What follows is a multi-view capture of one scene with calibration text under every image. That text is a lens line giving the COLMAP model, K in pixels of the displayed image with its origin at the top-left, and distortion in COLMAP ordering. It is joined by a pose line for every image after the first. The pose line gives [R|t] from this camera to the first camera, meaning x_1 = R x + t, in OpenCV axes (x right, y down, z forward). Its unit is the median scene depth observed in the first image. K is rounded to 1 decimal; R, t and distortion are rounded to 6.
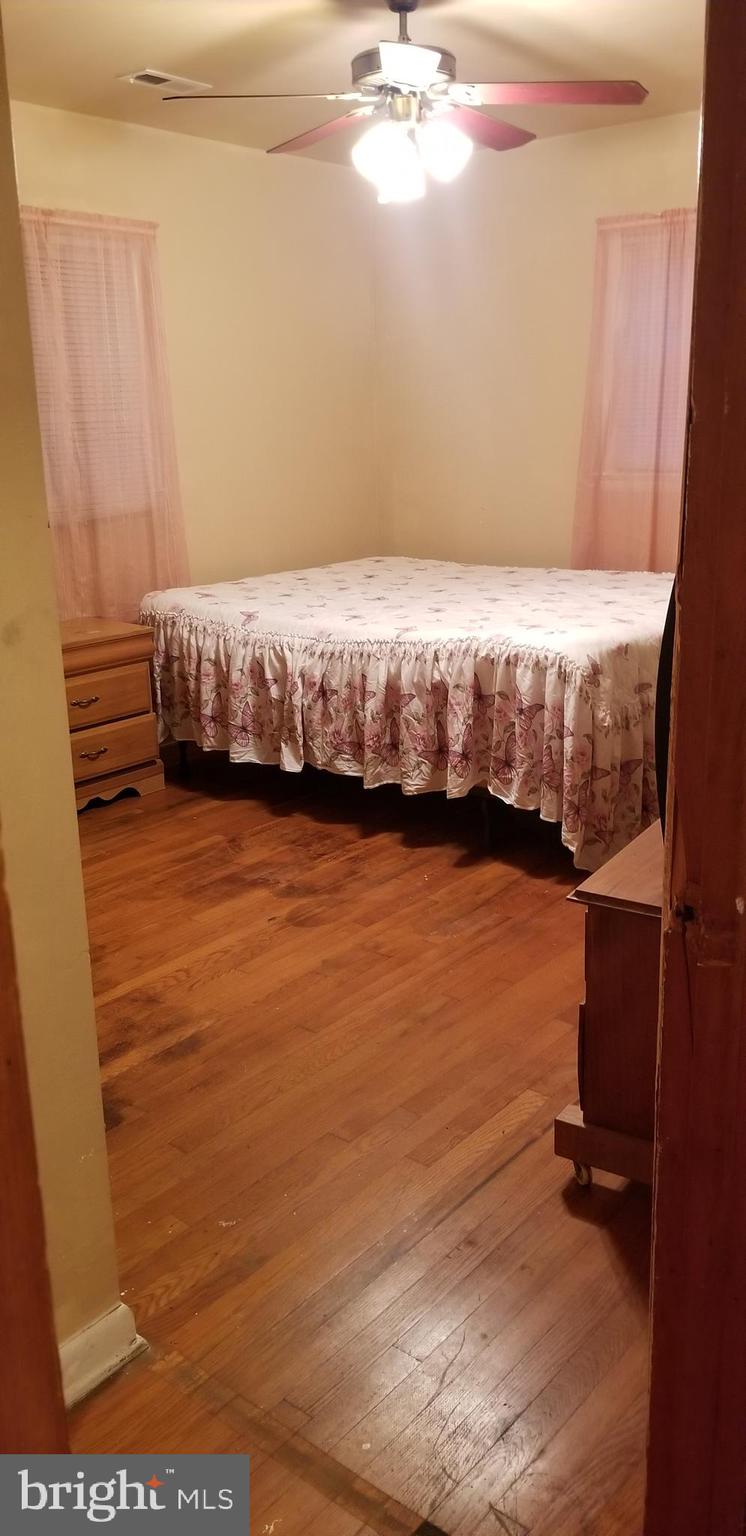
lens RADIAL K [[1236.2, 0, 377.6], [0, 1236.2, 763.6], [0, 0, 1]] dist [0.119167, -0.272336]
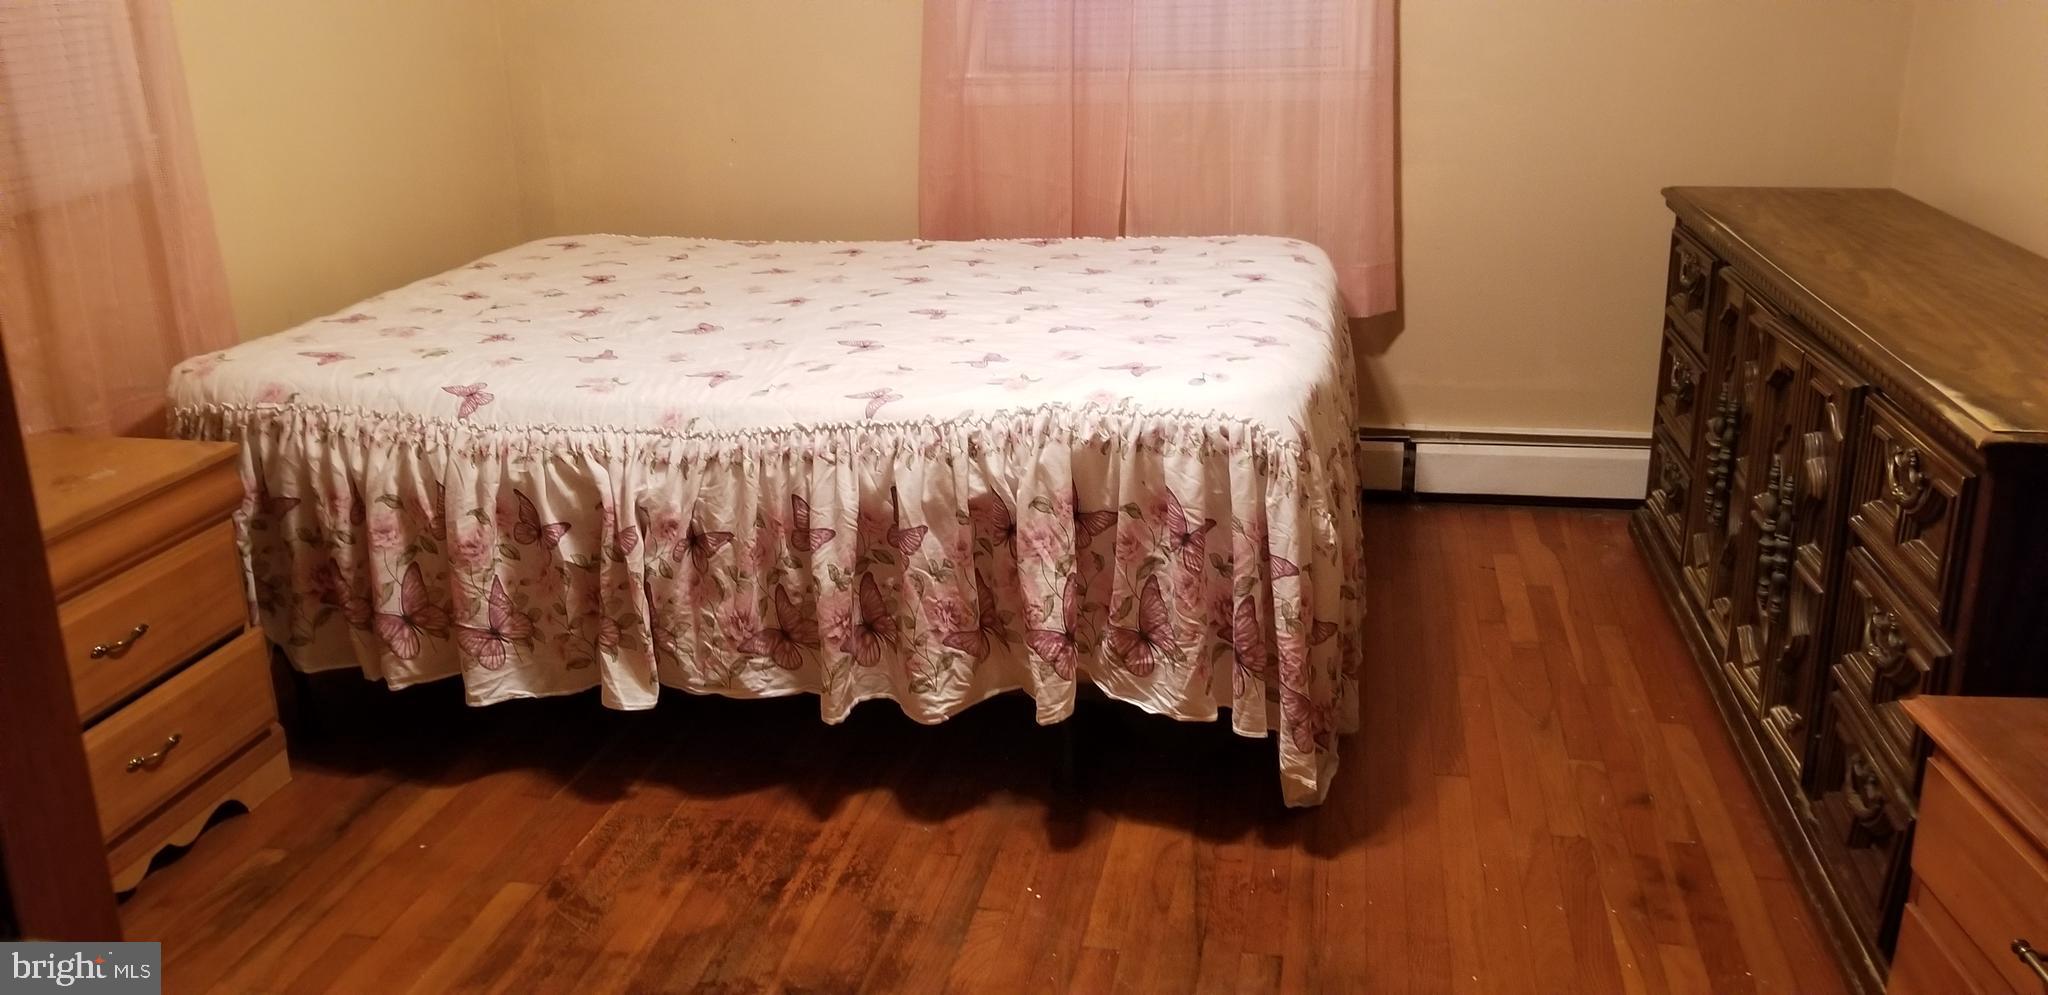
lens RADIAL K [[1648.3, 0, 1024.9], [0, 1648.3, 456.3], [0, 0, 1]] dist [0.119167, -0.272336]
pose [[0.885177, -0.133955, 0.445554, -0.215835], [0.133283, 0.990528, 0.033009, -0.094710], [-0.445755, 0.030166, 0.894646, 0.360133]]
